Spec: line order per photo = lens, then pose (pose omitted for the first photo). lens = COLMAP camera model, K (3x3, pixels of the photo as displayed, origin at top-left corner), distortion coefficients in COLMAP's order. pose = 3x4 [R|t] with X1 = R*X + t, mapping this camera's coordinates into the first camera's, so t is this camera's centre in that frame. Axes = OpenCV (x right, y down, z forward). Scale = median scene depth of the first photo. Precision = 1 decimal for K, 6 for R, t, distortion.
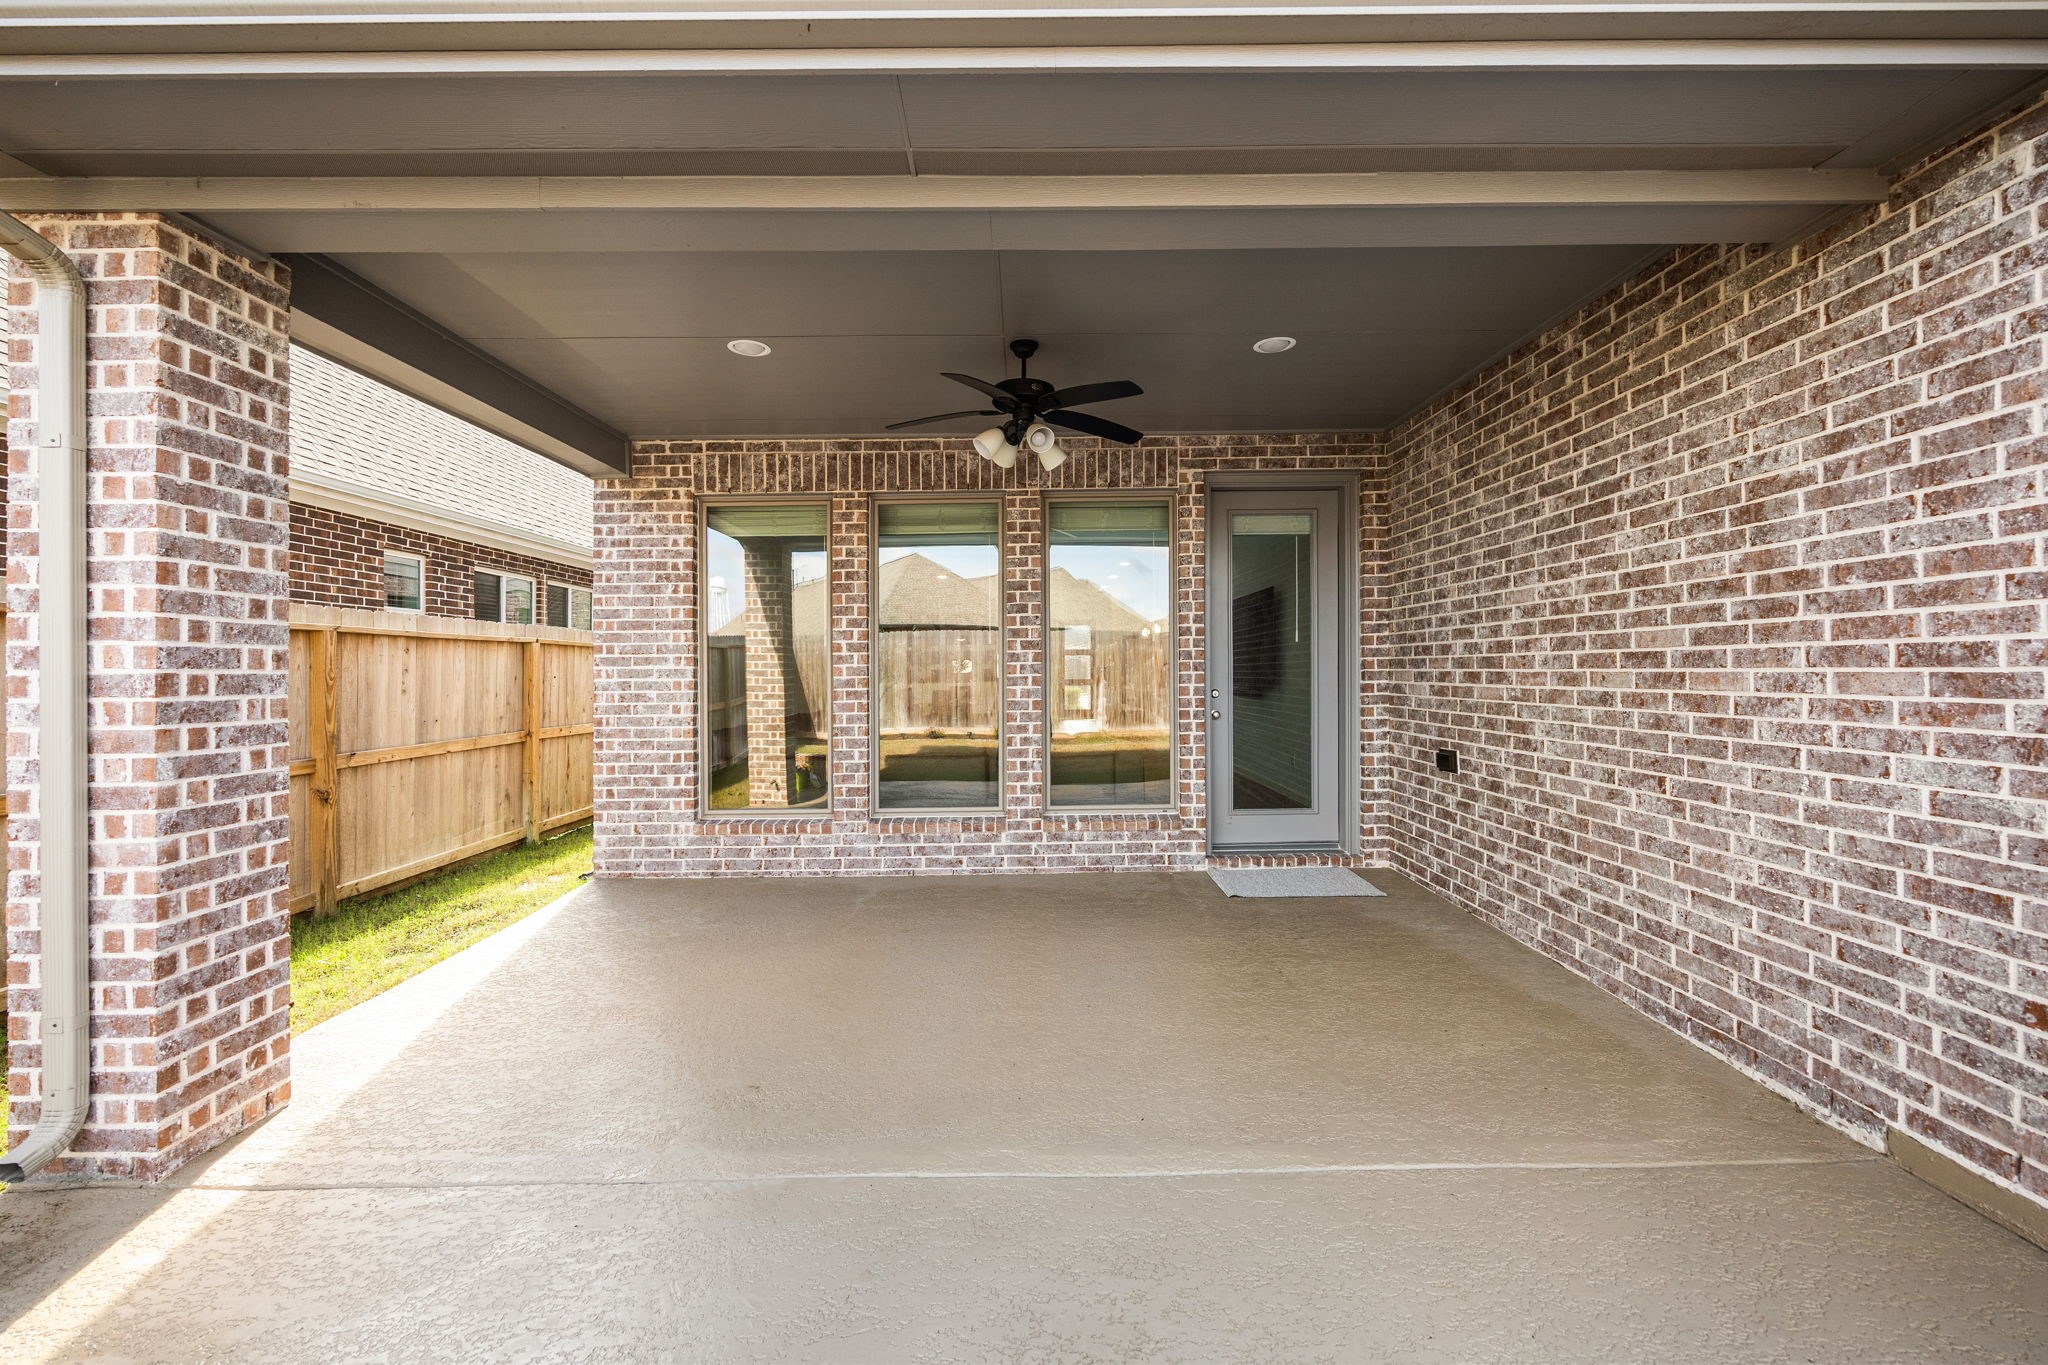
lens RADIAL K [[802.3, 0, 1028.9], [0, 802.3, 675.5], [0, 0, 1]] dist [-0.002668, -0.000264]
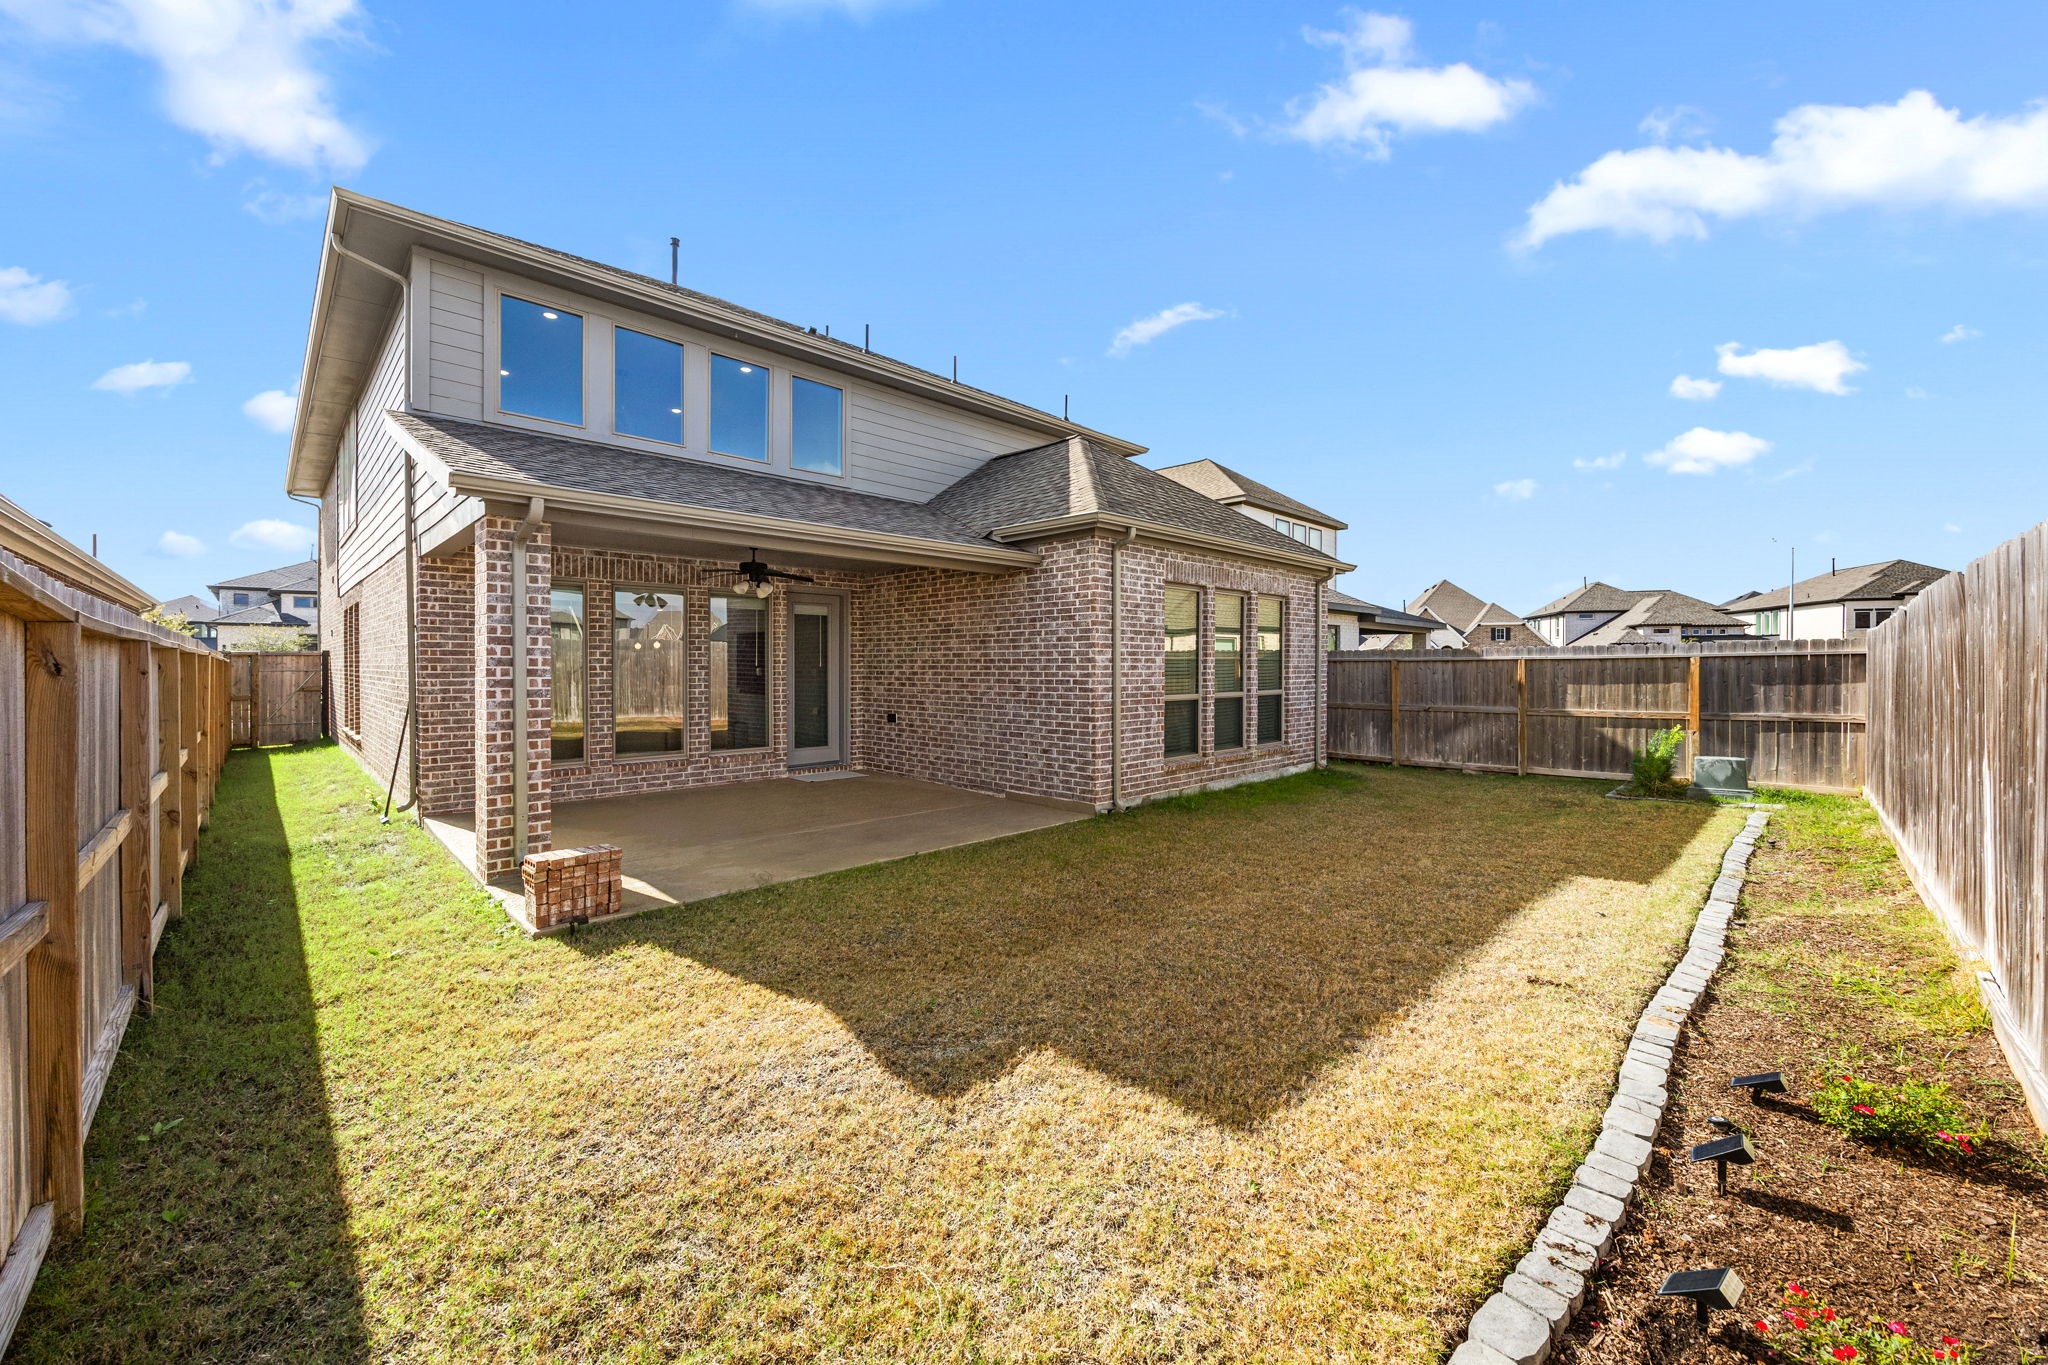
lens RADIAL K [[802.3, 0, 1020.1], [0, 802.3, 674.5], [0, 0, 1]] dist [-0.002668, -0.000264]
pose [[0.716508, 0.003731, 0.697569, -0.792186], [-0.005708, 0.999984, 0.000515, -0.026972], [-0.697555, -0.004350, 0.716518, -0.902323]]
